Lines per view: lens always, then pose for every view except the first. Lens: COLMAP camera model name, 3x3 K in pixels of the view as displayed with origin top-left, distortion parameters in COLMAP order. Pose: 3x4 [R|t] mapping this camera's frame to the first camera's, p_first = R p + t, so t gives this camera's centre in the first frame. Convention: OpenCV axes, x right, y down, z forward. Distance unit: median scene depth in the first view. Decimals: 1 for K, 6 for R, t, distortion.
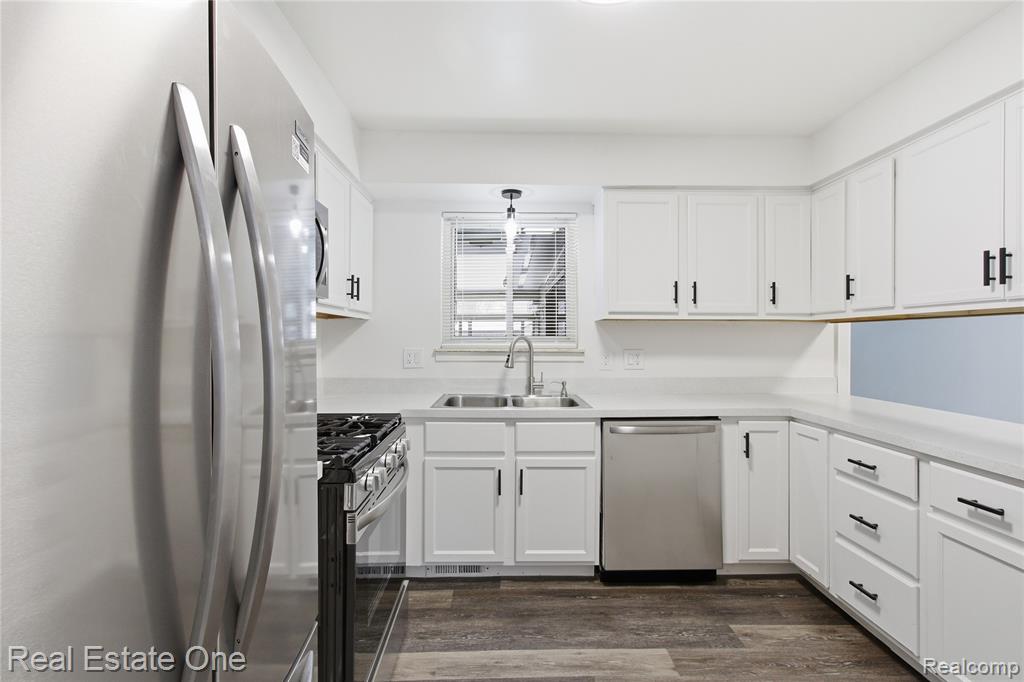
lens RADIAL K [[462.4, 0, 506.9], [0, 462.4, 342.3], [0, 0, 1]] dist [0.006400, 0.000349]
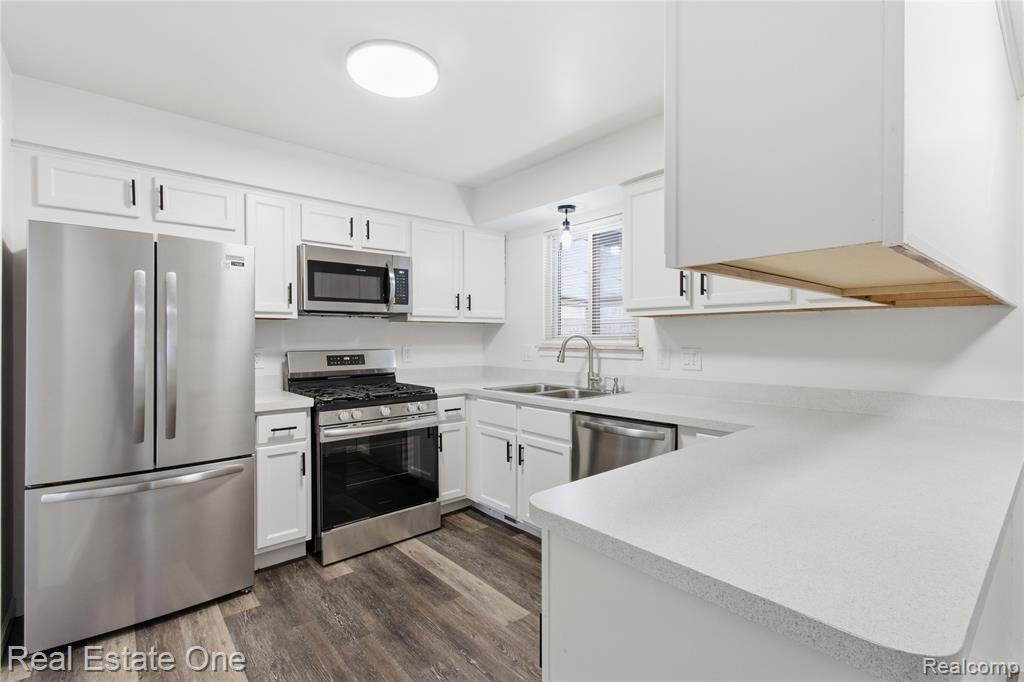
lens RADIAL K [[462.4, 0, 504.3], [0, 462.4, 340.4], [0, 0, 1]] dist [0.006400, 0.000349]
pose [[0.634506, 0.000552, -0.772918, 0.924878], [0.003372, 0.999988, 0.003482, -0.003871], [0.772910, -0.004816, 0.634497, 0.190224]]
